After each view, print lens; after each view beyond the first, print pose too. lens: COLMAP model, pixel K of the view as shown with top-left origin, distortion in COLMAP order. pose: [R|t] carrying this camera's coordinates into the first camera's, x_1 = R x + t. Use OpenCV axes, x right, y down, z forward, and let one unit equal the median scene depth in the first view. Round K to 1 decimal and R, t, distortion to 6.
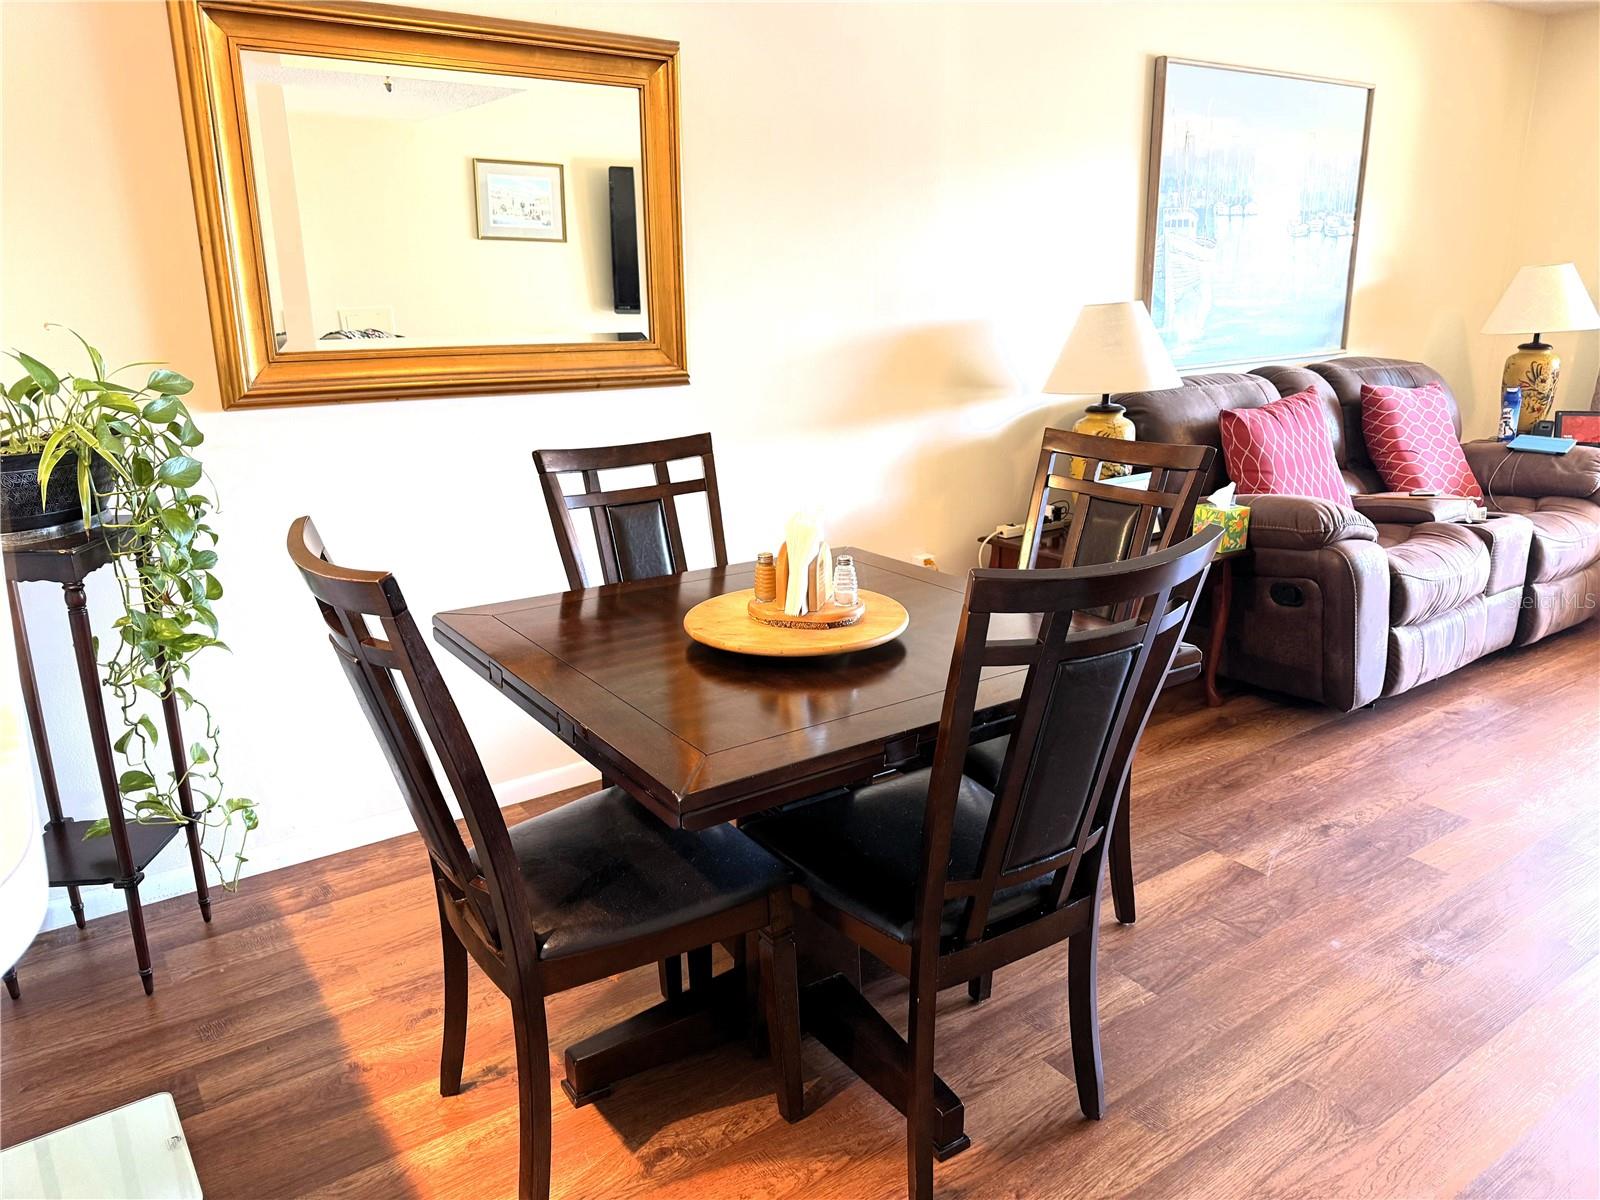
lens RADIAL K [[1112.3, 0, 796.1], [0, 1112.3, 604.8], [0, 0, 1]] dist [0.005777, -0.021540]
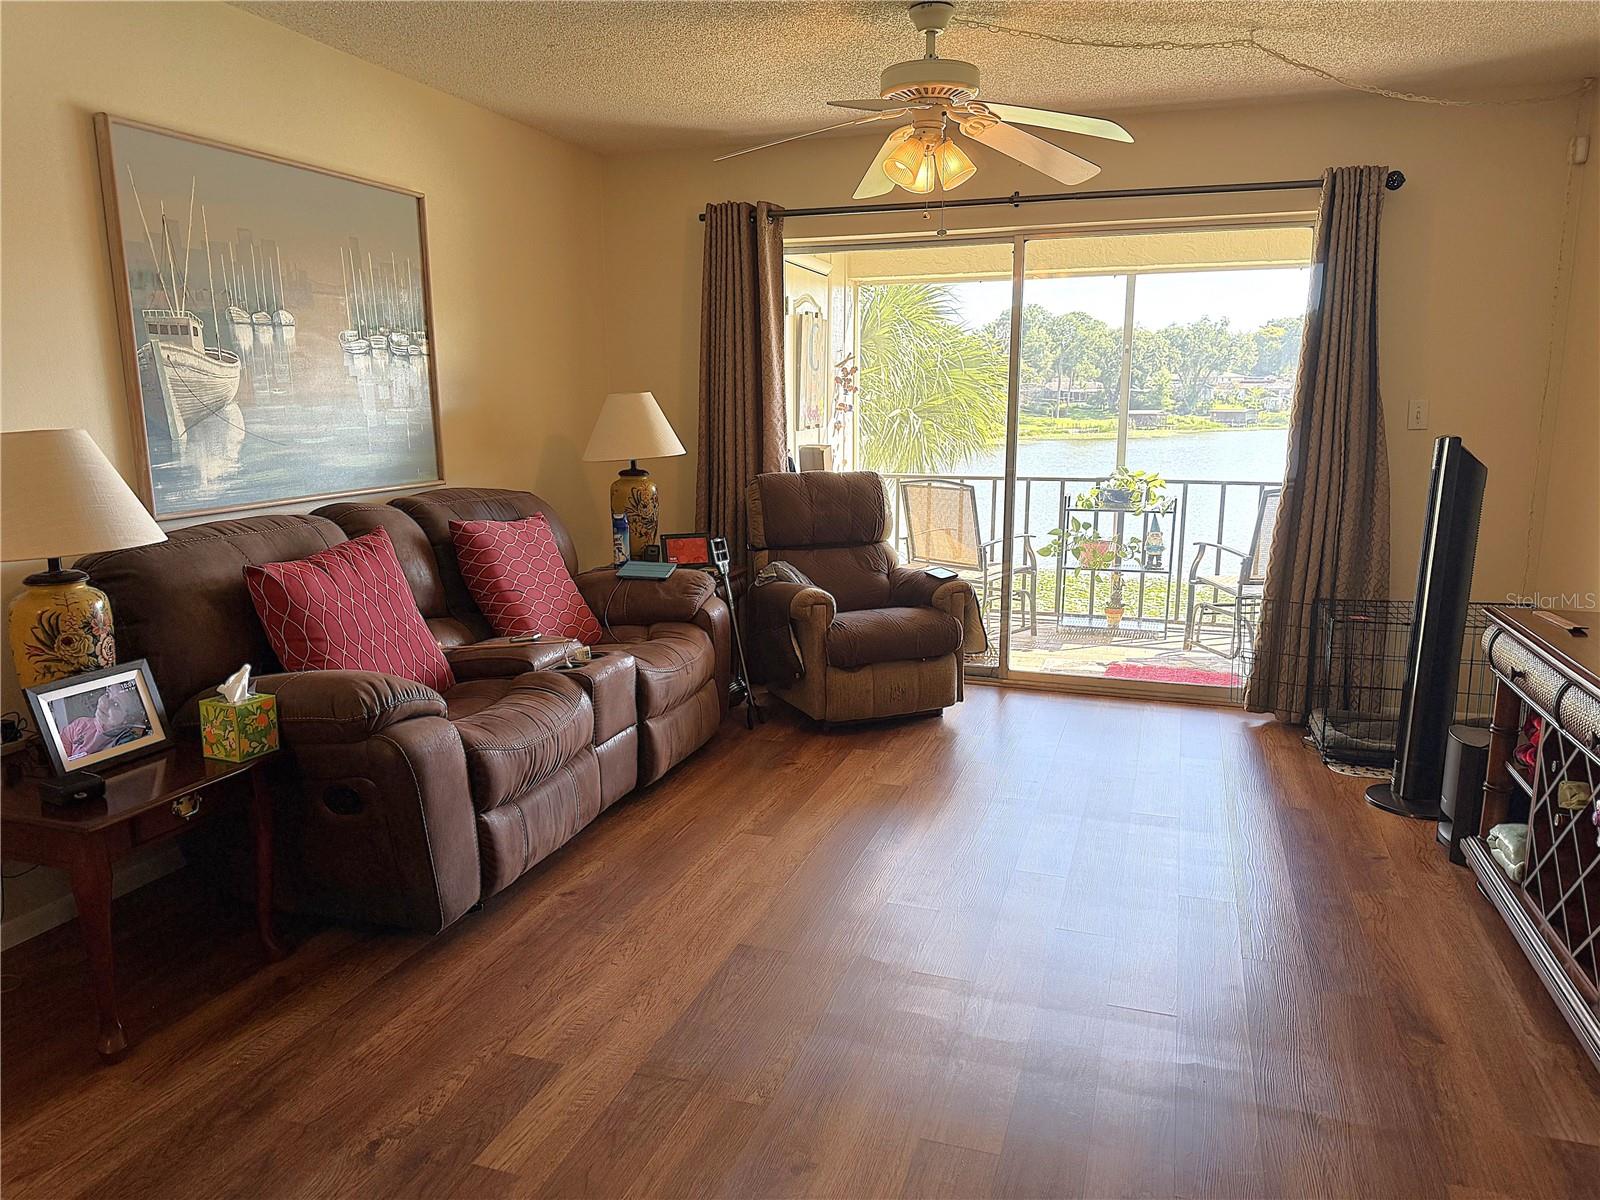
lens RADIAL K [[1112.3, 0, 802.6], [0, 1112.3, 607.7], [0, 0, 1]] dist [0.005777, -0.021540]
pose [[0.791149, -0.090980, 0.604818, 0.213375], [0.152865, 0.986904, -0.051504, -0.046836], [-0.592212, 0.133203, 0.794696, 0.158958]]
